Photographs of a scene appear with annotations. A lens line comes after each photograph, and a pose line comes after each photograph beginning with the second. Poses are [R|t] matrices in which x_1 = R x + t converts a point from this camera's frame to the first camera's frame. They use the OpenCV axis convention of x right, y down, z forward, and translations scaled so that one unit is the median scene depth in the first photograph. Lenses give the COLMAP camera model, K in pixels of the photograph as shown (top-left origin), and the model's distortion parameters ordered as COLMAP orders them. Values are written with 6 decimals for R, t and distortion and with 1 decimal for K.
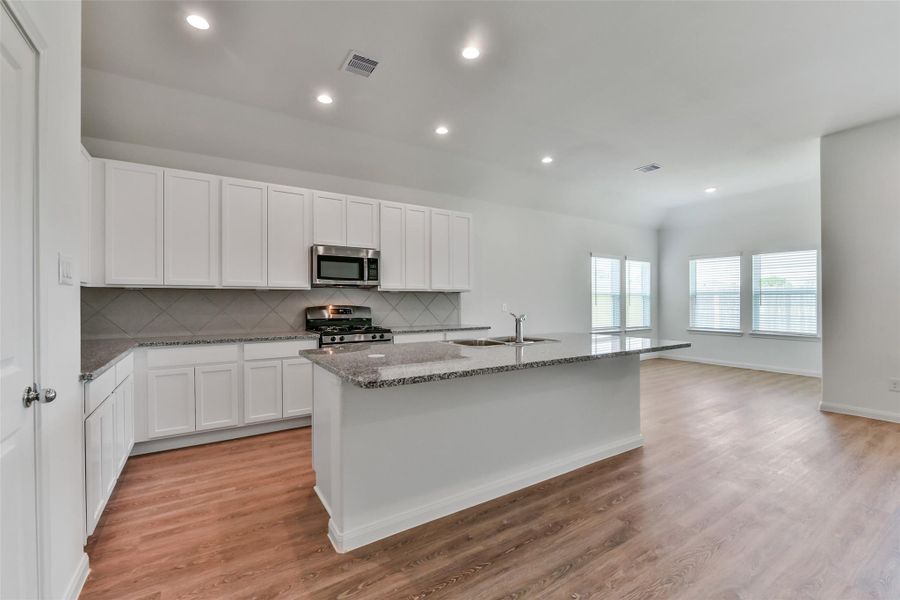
lens RADIAL K [[397.4, 0, 464.9], [0, 397.4, 303.2], [0, 0, 1]] dist [0.000951, -0.000115]
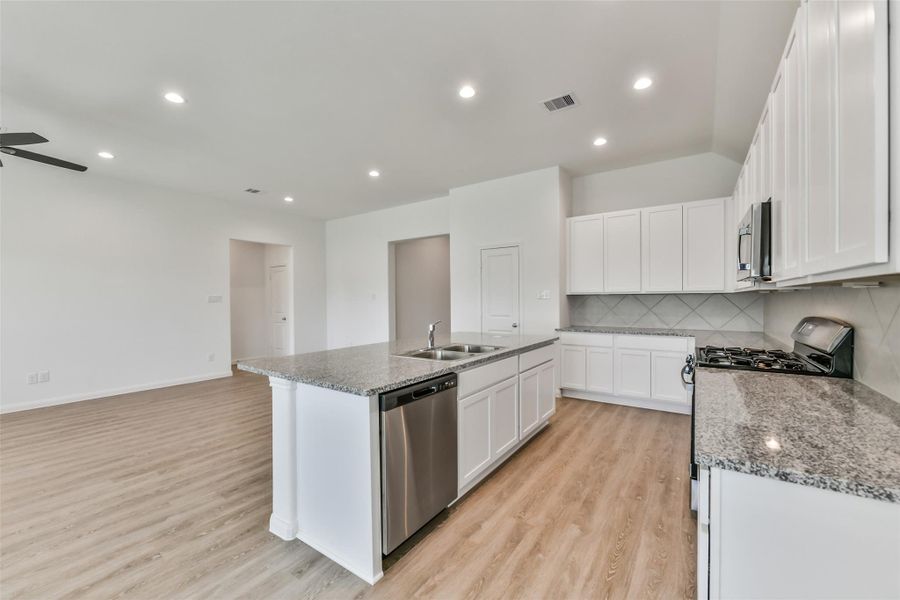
lens RADIAL K [[355.4, 0, 452.9], [0, 355.4, 302.5], [0, 0, 1]] dist [-0.014753, -0.000383]
pose [[-0.926237, 0.011853, -0.376755, 0.316893], [0.006343, 0.999854, 0.015862, -0.025468], [0.376889, 0.012302, -0.926177, 1.382970]]
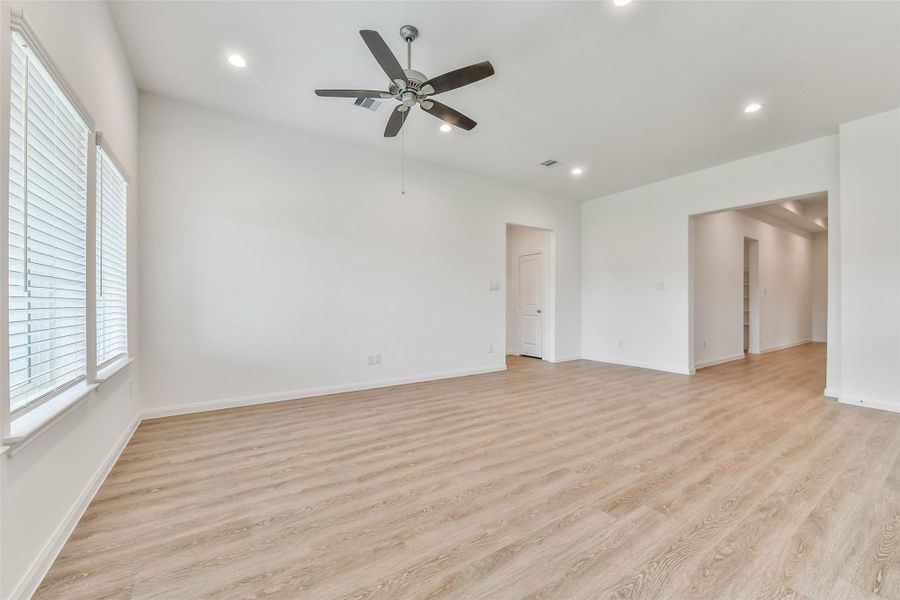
lens RADIAL K [[355.4, 0, 452.9], [0, 355.4, 302.5], [0, 0, 1]] dist [-0.014753, -0.000383]
pose [[-0.999969, -0.002076, 0.007569, 0.839271], [-0.001999, 0.999947, 0.010072, 0.025560], [-0.007590, 0.010056, -0.999921, 1.032490]]
